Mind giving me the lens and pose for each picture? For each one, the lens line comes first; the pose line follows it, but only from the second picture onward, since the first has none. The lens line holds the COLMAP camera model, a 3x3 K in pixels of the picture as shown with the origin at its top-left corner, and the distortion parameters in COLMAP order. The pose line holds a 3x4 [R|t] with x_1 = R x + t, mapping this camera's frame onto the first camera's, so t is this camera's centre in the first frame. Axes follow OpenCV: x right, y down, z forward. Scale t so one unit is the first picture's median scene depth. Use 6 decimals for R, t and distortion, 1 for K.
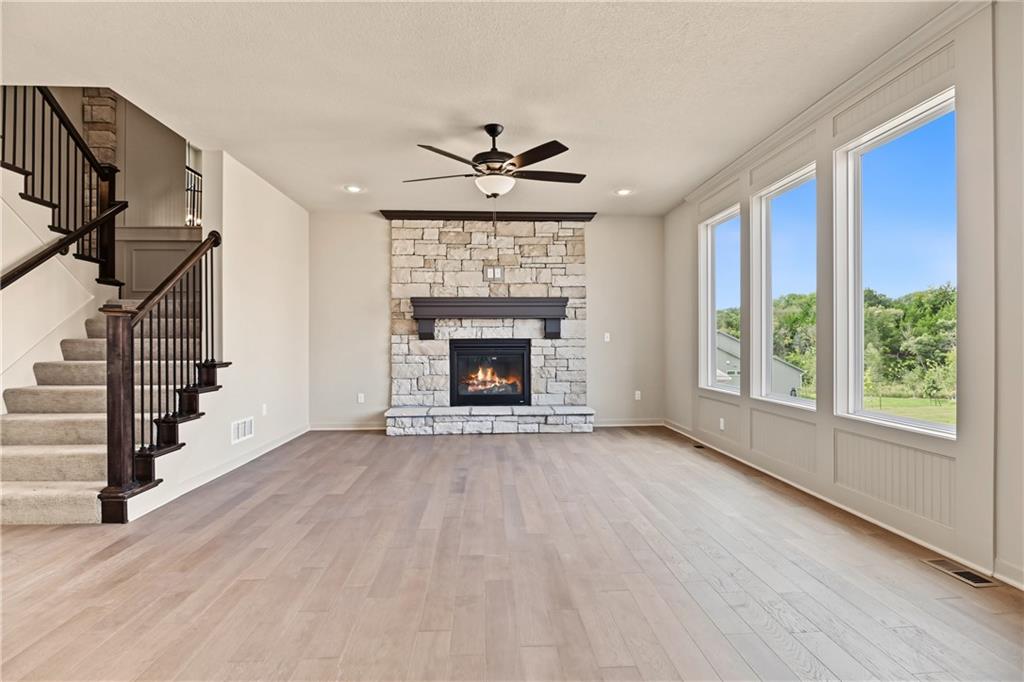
lens RADIAL K [[497.8, 0, 506.6], [0, 497.8, 343.2], [0, 0, 1]] dist [-0.014442, 0.005542]
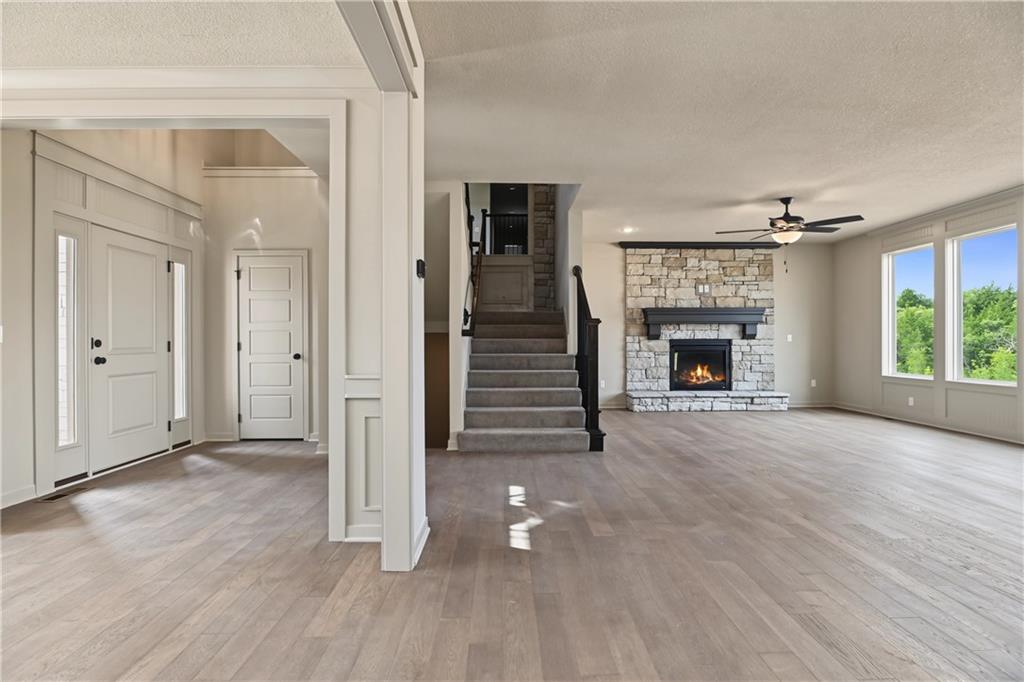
lens RADIAL K [[497.8, 0, 511.7], [0, 497.8, 341.1], [0, 0, 1]] dist [-0.014442, 0.005542]
pose [[0.999353, 0.001185, -0.035957, -0.485955], [-0.001329, 0.999991, -0.003982, 0.002068], [0.035952, 0.004027, 0.999345, -0.318797]]
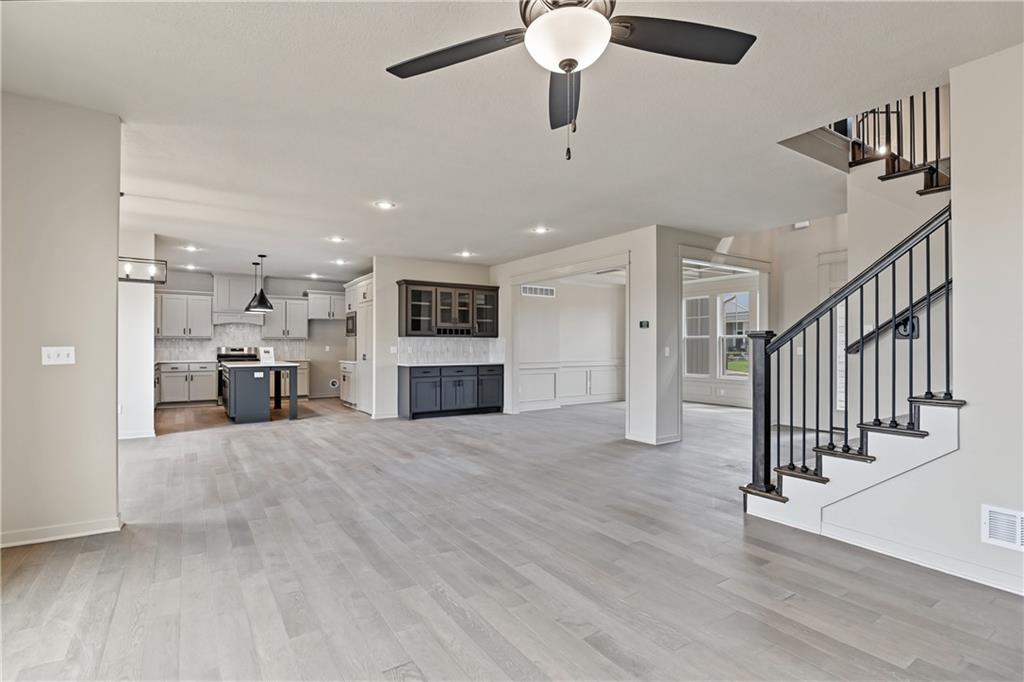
lens RADIAL K [[497.8, 0, 508.9], [0, 497.8, 341.9], [0, 0, 1]] dist [-0.014442, 0.005542]
pose [[-0.861363, 0.000692, -0.507990, 0.160640], [-0.000524, 0.999997, 0.002251, -0.024380], [0.507990, 0.002205, -0.861360, 0.833358]]
